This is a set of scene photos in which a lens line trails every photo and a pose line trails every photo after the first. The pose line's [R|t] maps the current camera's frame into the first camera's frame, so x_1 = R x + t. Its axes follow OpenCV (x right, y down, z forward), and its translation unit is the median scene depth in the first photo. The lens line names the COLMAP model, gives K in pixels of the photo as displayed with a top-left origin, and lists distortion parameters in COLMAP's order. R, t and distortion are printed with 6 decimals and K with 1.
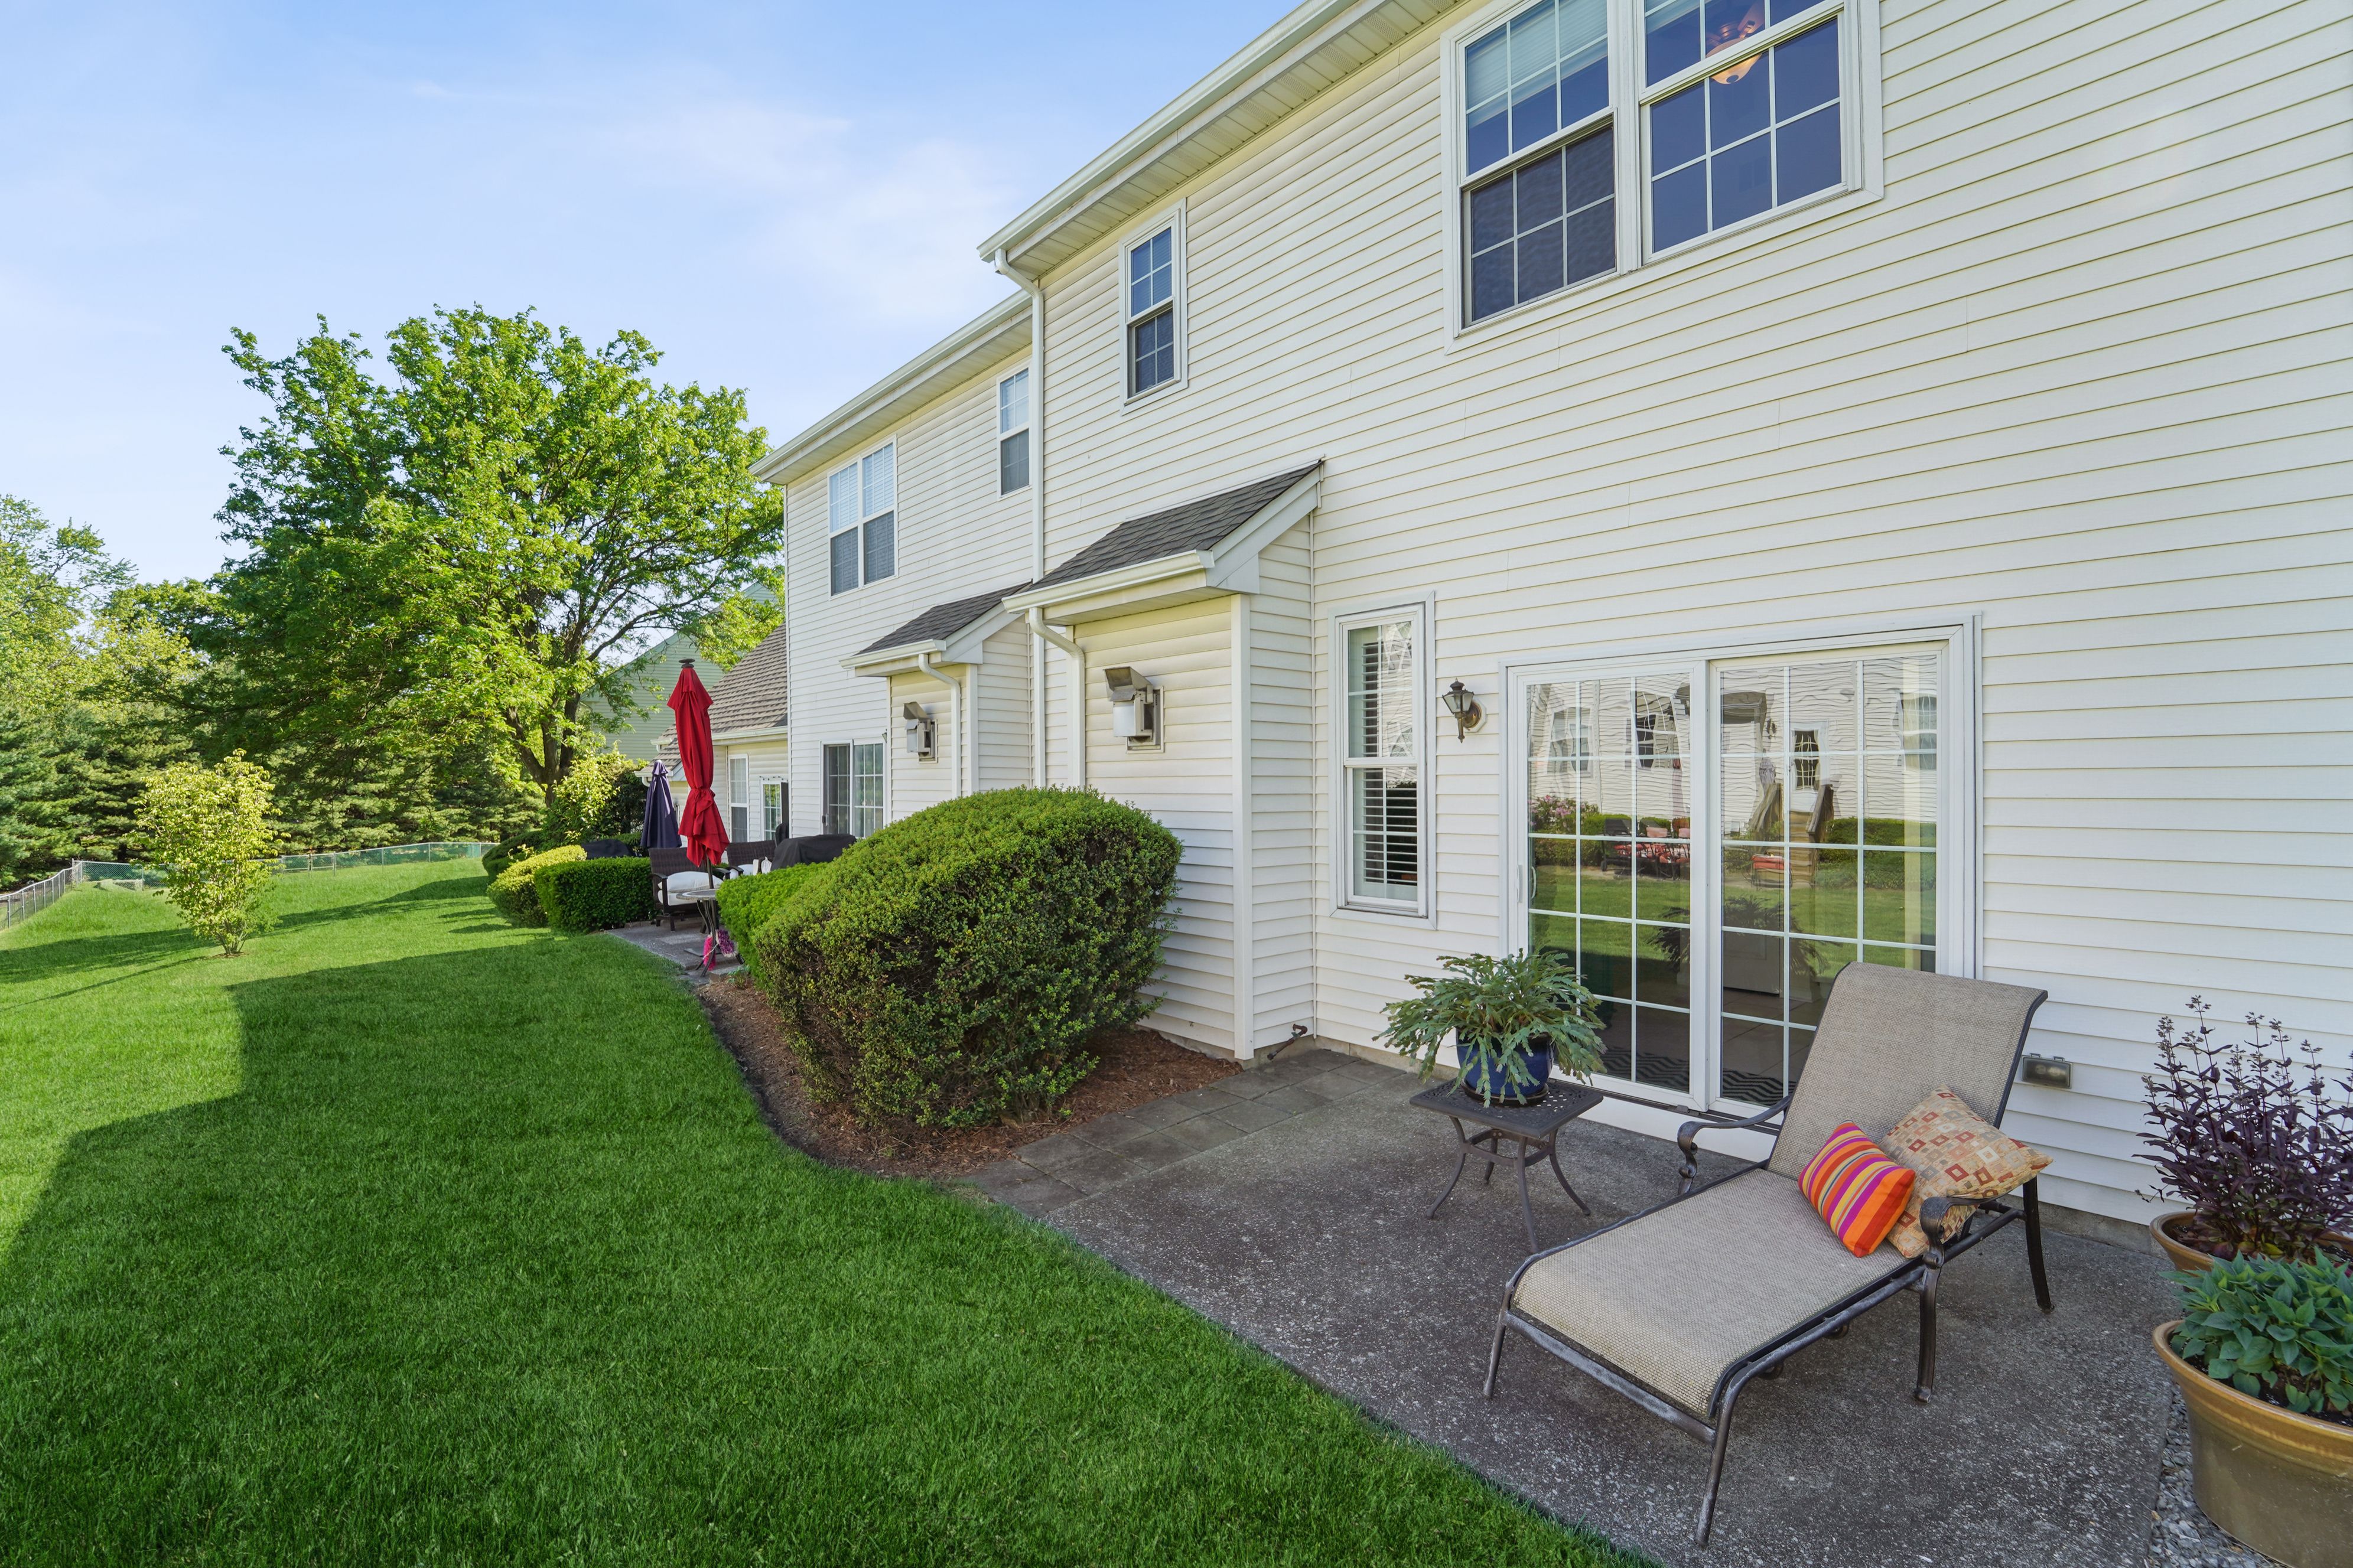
lens RADIAL K [[1002.2, 0, 1166.7], [0, 1002.2, 797.7], [0, 0, 1]] dist [-0.020511, -0.000064]
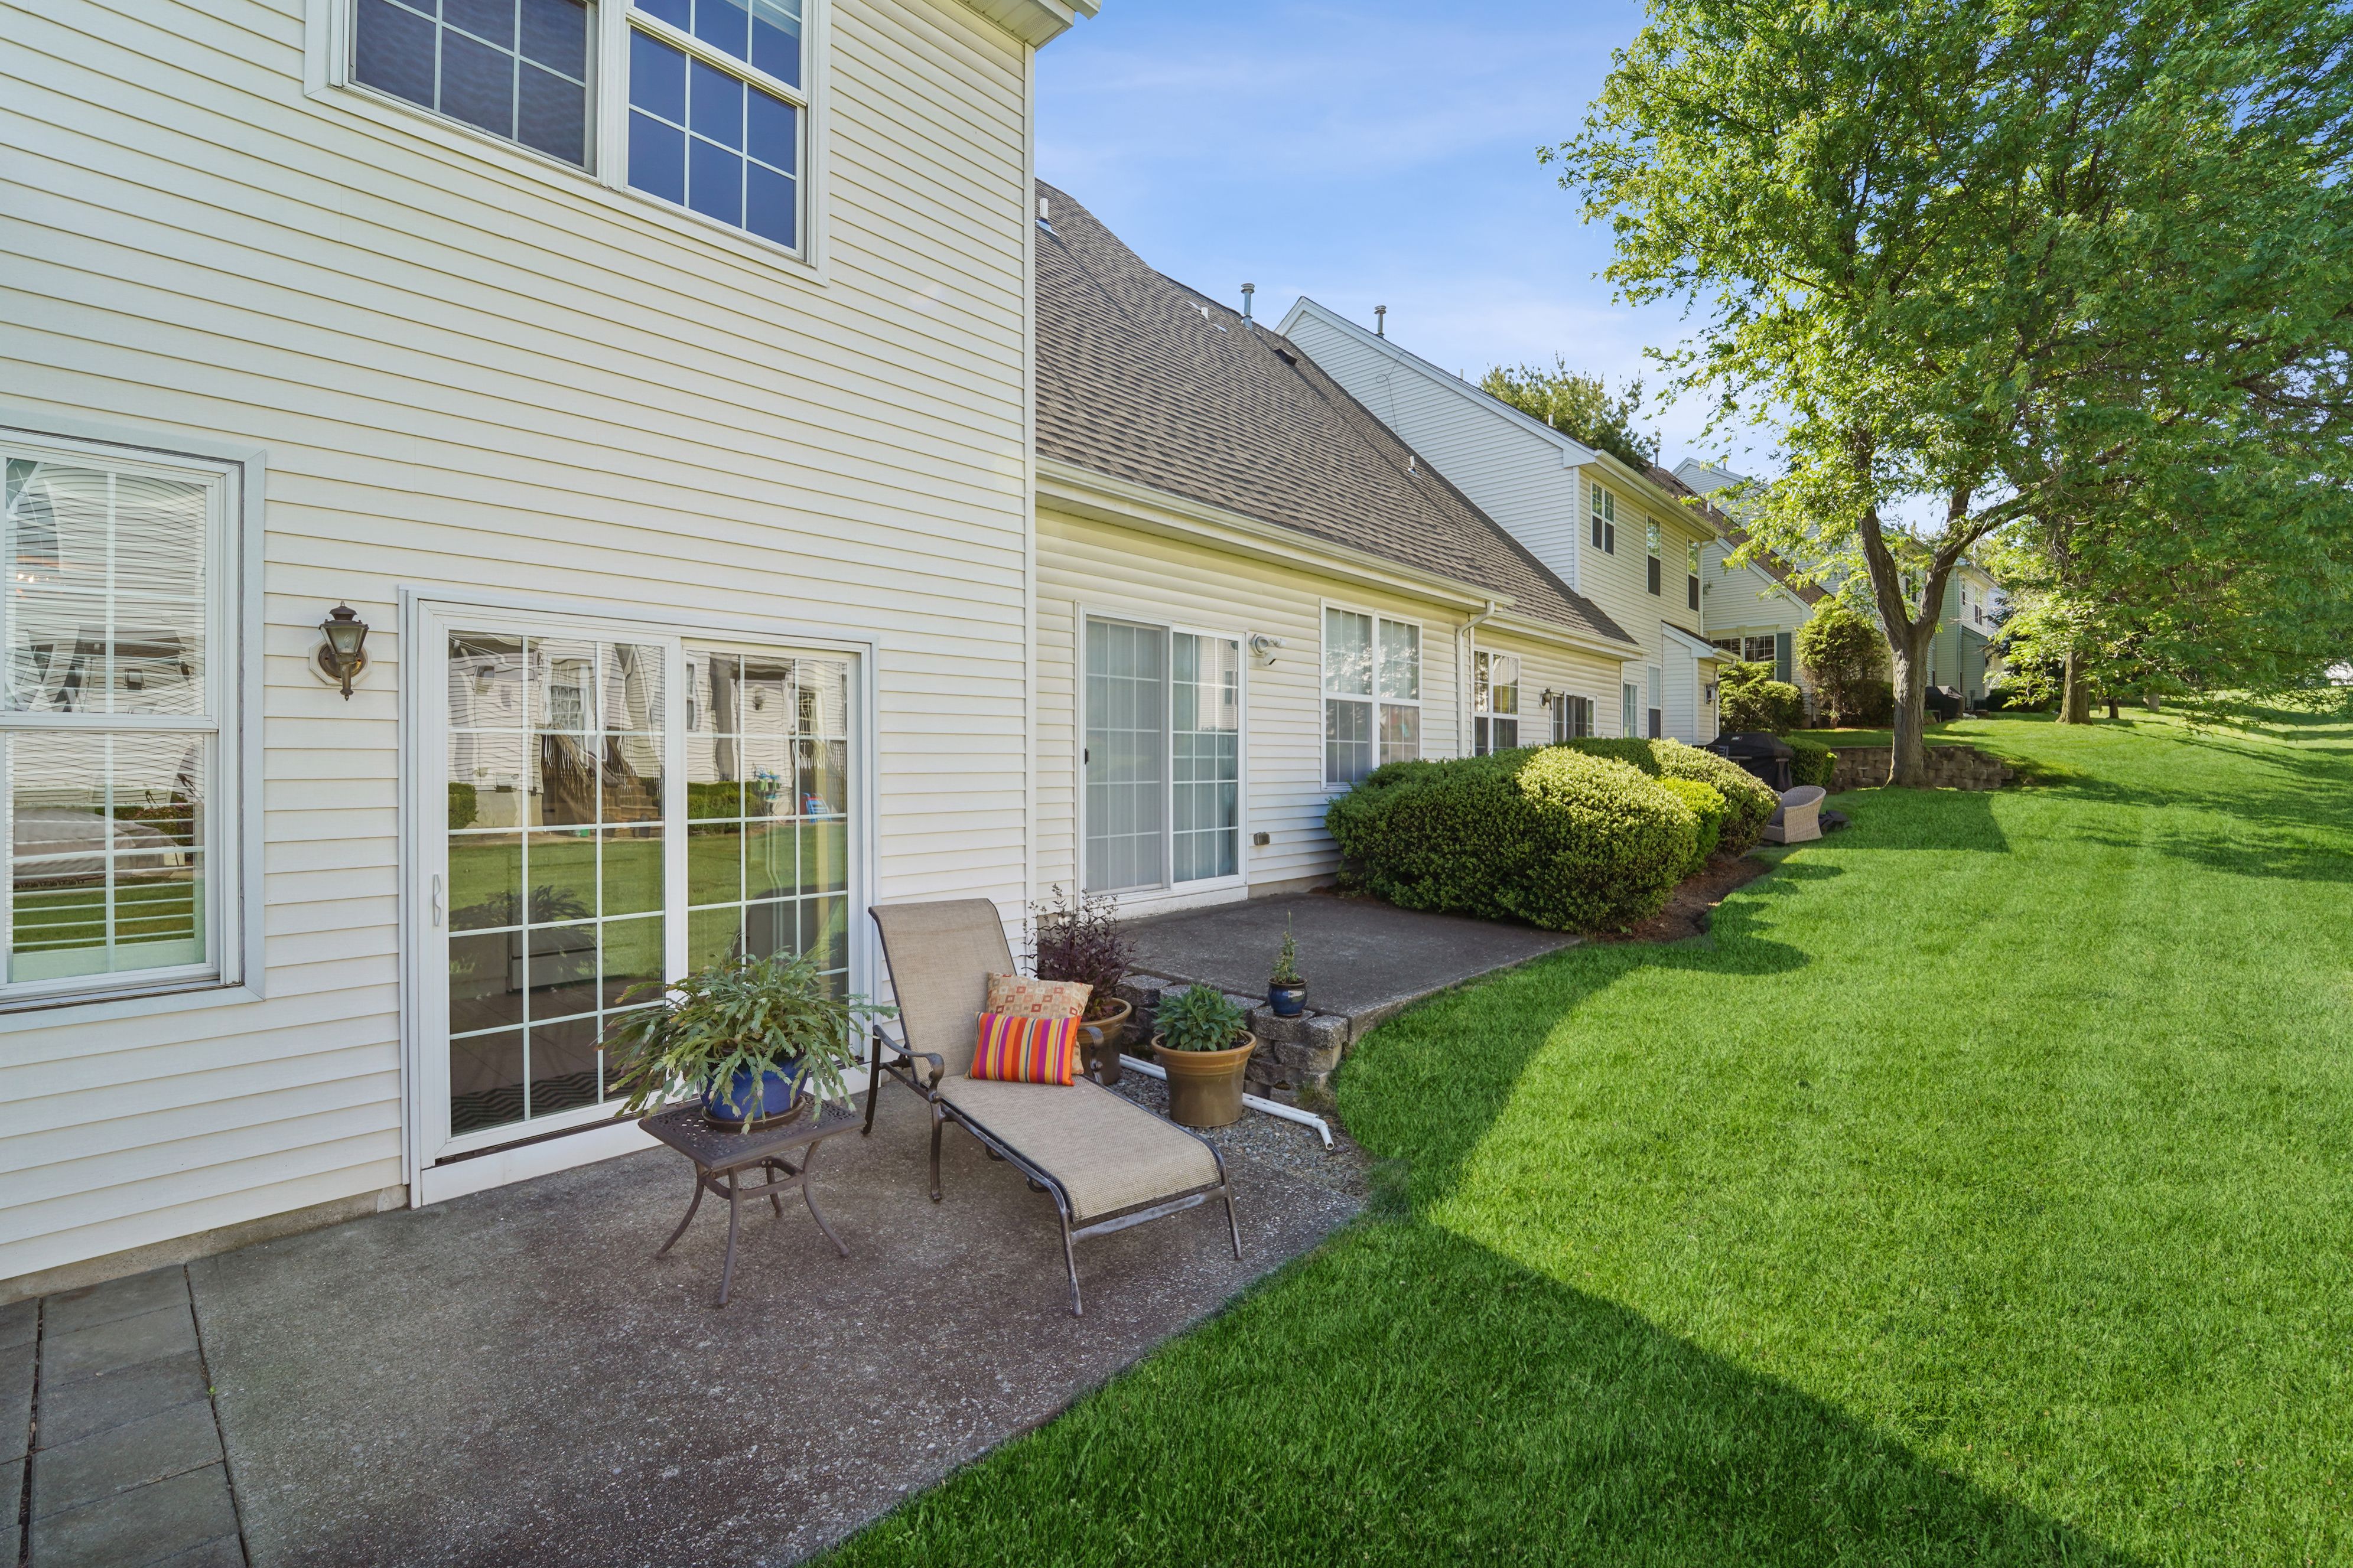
lens RADIAL K [[1014.0, 0, 1172.1], [0, 1014.0, 768.1], [0, 0, 1]] dist [-0.023851, -0.000130]
pose [[-0.108730, 0.004604, 0.994061, -0.422906], [0.022230, 0.999750, -0.002198, 0.003582], [-0.993823, 0.021859, -0.108805, 0.538663]]
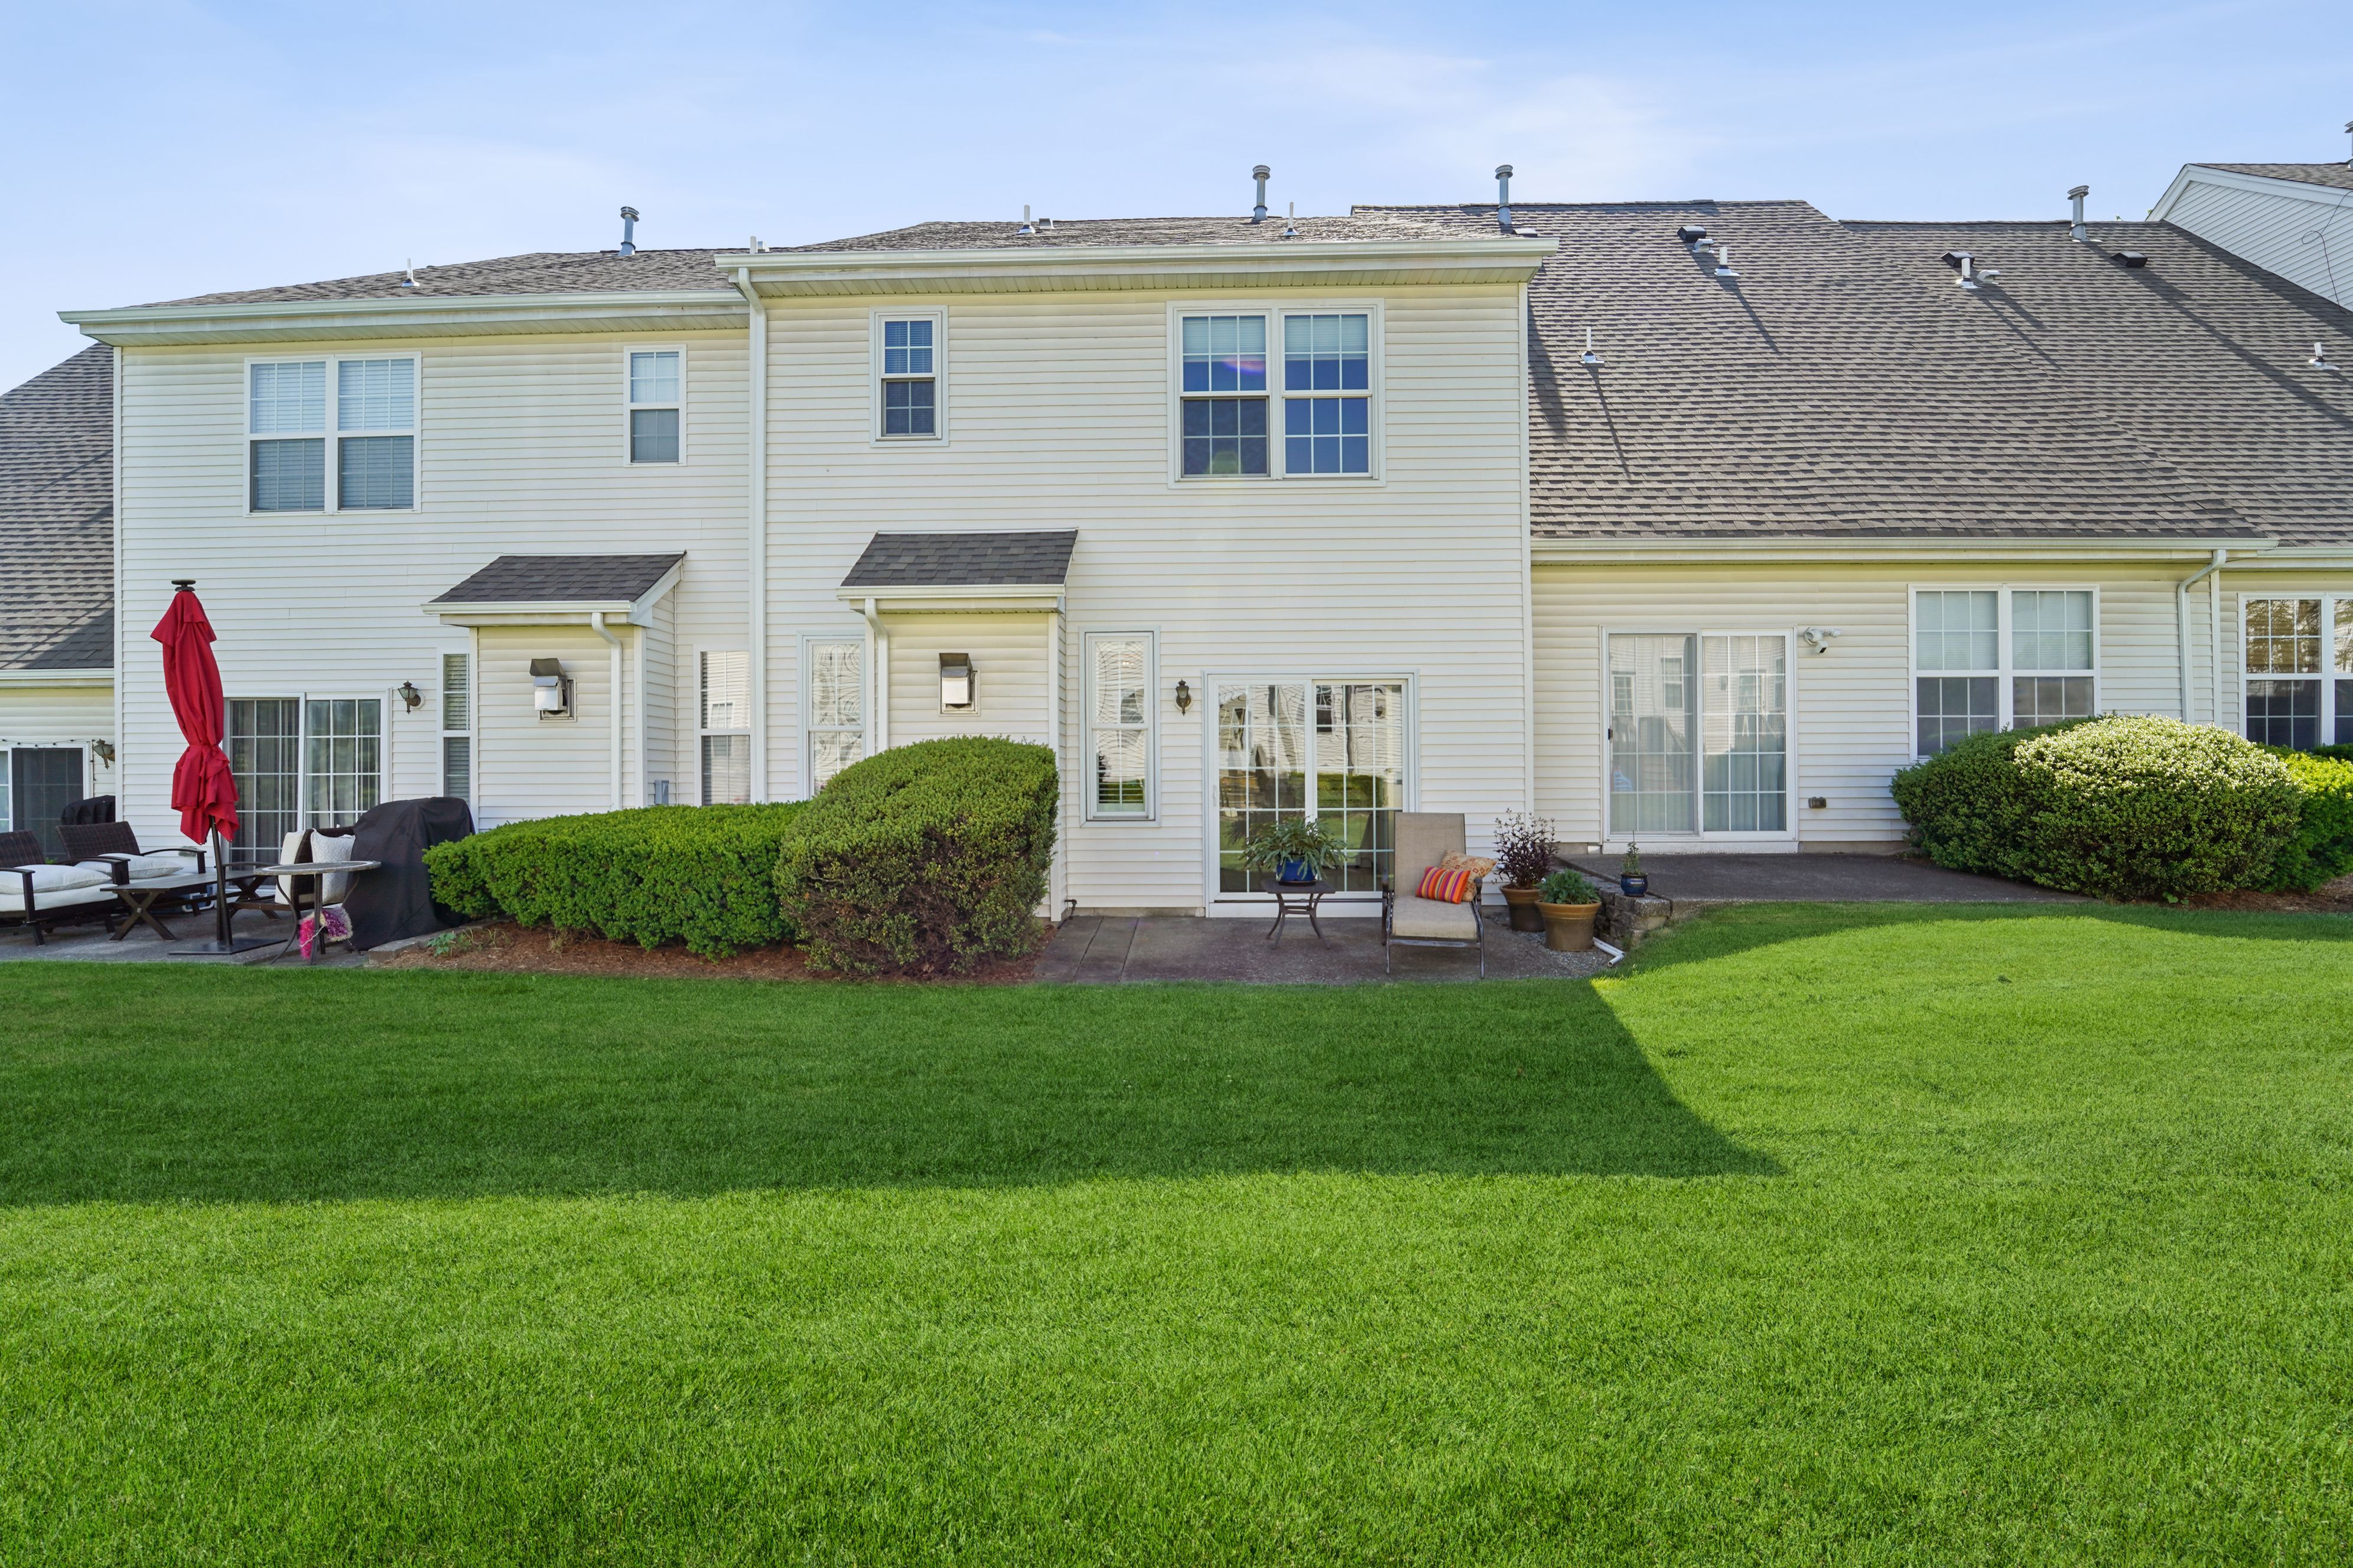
lens RADIAL K [[1014.0, 0, 1172.1], [0, 1014.0, 768.1], [0, 0, 1]] dist [-0.023851, -0.000130]
pose [[0.678975, 0.001586, 0.734160, -1.020293], [0.015081, 0.999757, -0.016108, 0.064152], [-0.734007, 0.022009, 0.678785, -0.176714]]
